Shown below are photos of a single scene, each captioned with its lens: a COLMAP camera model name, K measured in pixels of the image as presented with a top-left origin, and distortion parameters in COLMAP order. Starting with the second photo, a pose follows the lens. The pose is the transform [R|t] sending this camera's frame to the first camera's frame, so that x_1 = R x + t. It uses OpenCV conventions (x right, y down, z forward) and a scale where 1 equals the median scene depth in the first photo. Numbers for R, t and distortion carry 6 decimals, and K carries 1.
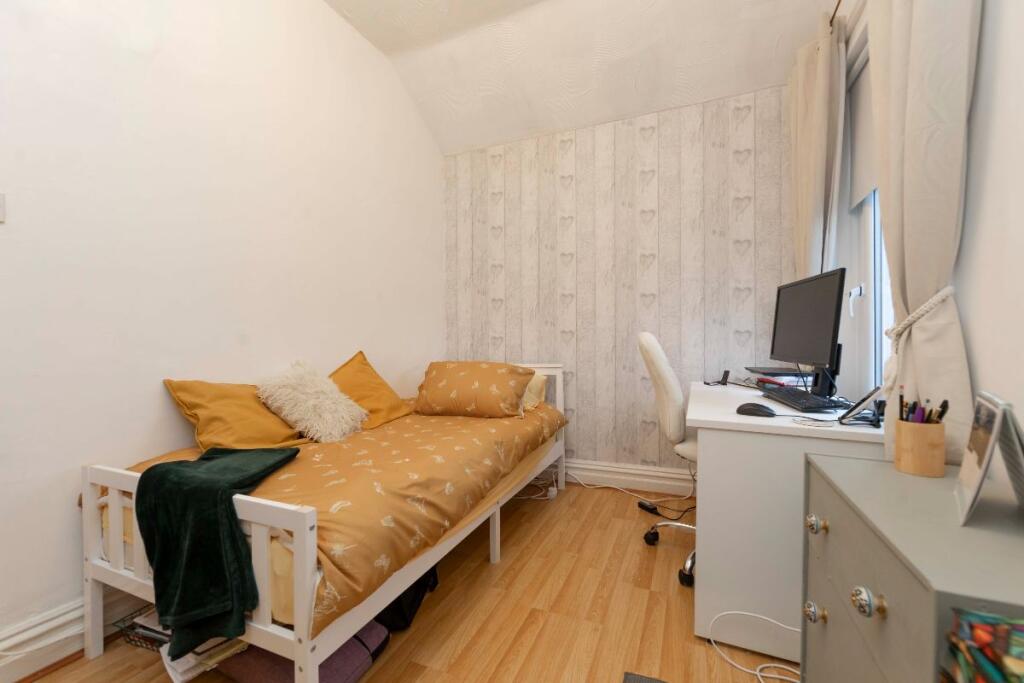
lens RADIAL K [[435.9, 0, 511.4], [0, 435.9, 337.2], [0, 0, 1]] dist [-0.000228, -0.000015]
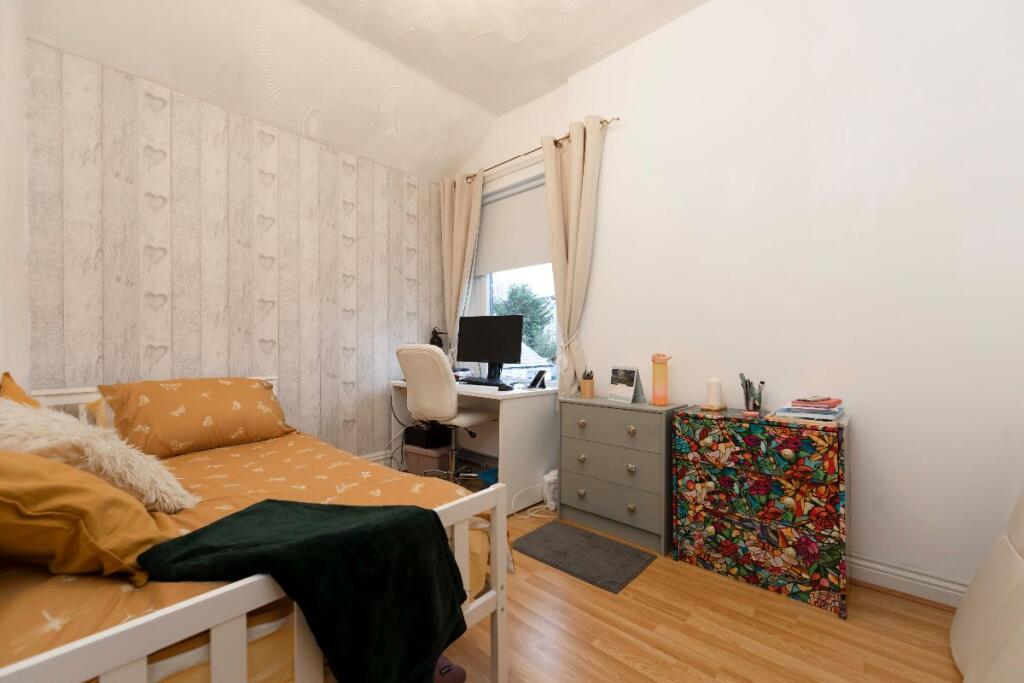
lens RADIAL K [[402.6, 0, 511.4], [0, 402.6, 348.6], [0, 0, 1]] dist [-0.001473, -0.000227]
pose [[0.334282, 0.001485, 0.942472, -0.506194], [-0.009287, 0.999955, 0.001719, -0.002141], [-0.942427, -0.009327, 0.334281, 0.222555]]
